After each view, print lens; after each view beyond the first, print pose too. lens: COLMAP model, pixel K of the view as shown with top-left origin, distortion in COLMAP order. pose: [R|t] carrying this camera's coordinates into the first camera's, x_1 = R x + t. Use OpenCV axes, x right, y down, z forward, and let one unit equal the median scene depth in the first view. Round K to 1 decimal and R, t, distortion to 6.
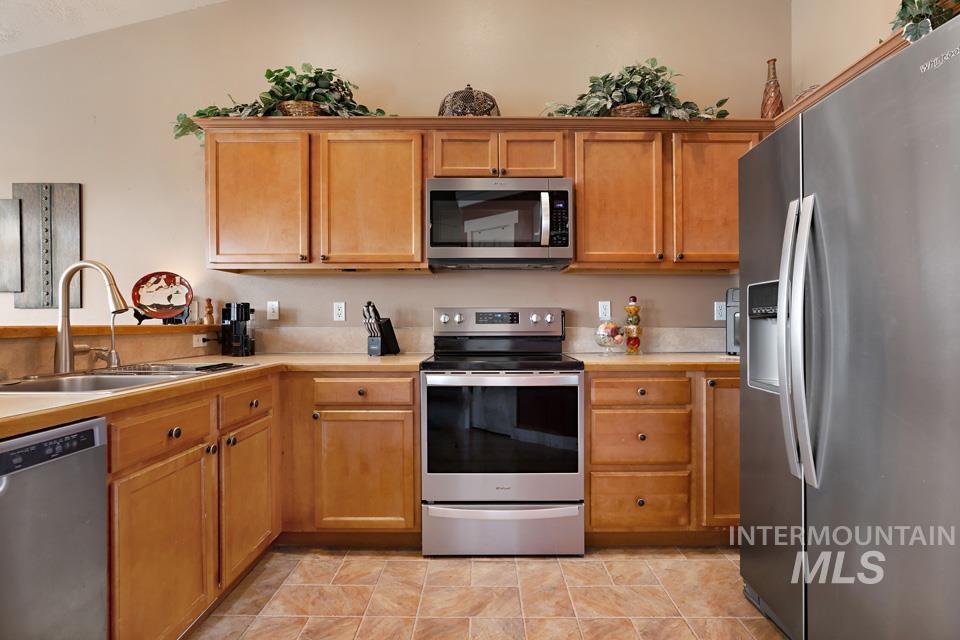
lens RADIAL K [[434.7, 0, 486.0], [0, 434.7, 322.1], [0, 0, 1]] dist [-0.027321, 0.013727]
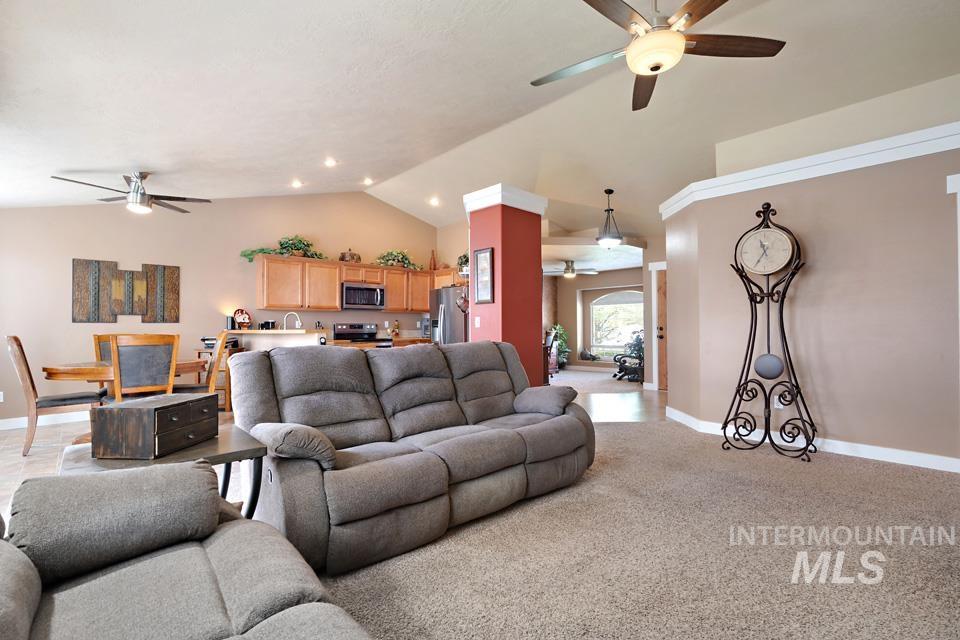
lens RADIAL K [[443.9, 0, 482.5], [0, 443.9, 323.0], [0, 0, 1]] dist [-0.027743, 0.014748]
pose [[0.729337, 0.002851, 0.684149, -1.542461], [0.007044, 0.999907, -0.011677, 0.006164], [-0.684118, 0.013336, 0.729249, -1.944693]]
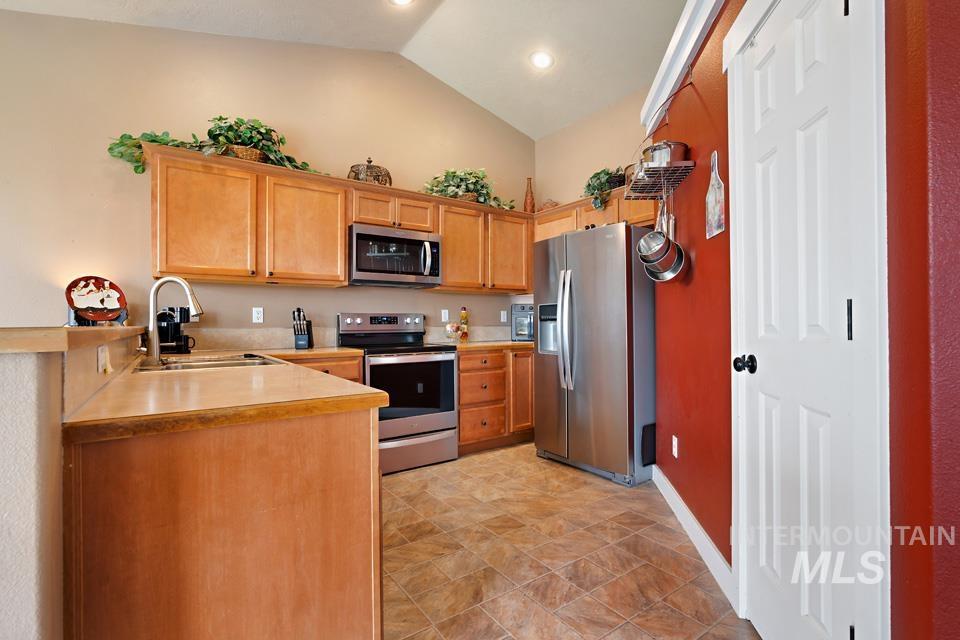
lens RADIAL K [[442.5, 0, 483.5], [0, 442.5, 320.0], [0, 0, 1]] dist [-0.030578, 0.015167]
pose [[0.814290, 0.000162, 0.580459, -0.614596], [0.005204, 0.999958, -0.007580, 0.002322], [-0.580436, 0.009193, 0.814254, -0.428422]]
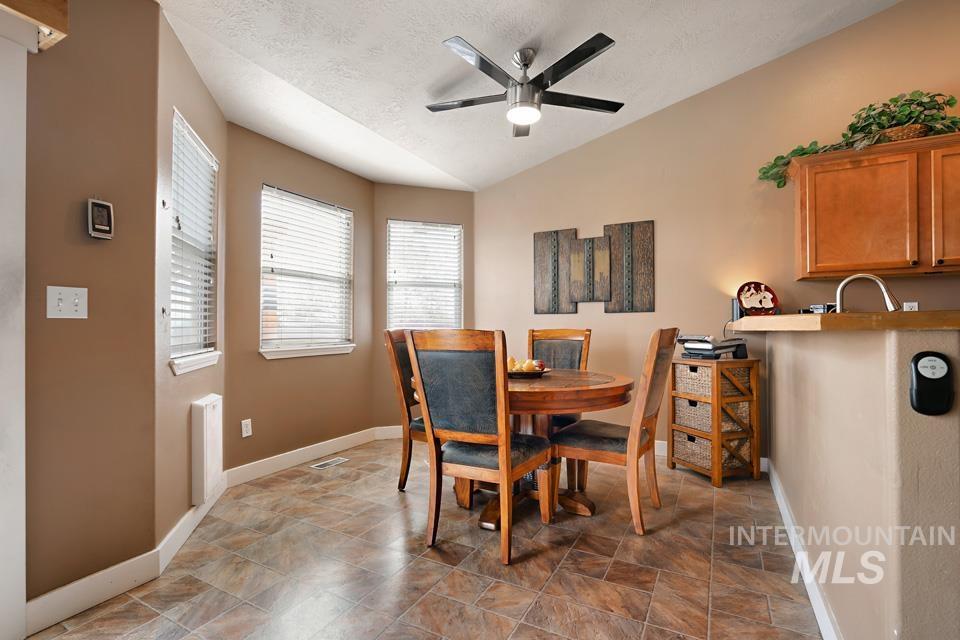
lens RADIAL K [[443.9, 0, 482.5], [0, 443.9, 323.0], [0, 0, 1]] dist [-0.027743, 0.014748]
pose [[0.879672, -0.007472, -0.475523, -0.868306], [0.002249, 0.999931, -0.011550, 0.019302], [0.475576, 0.009091, 0.879627, -0.545250]]
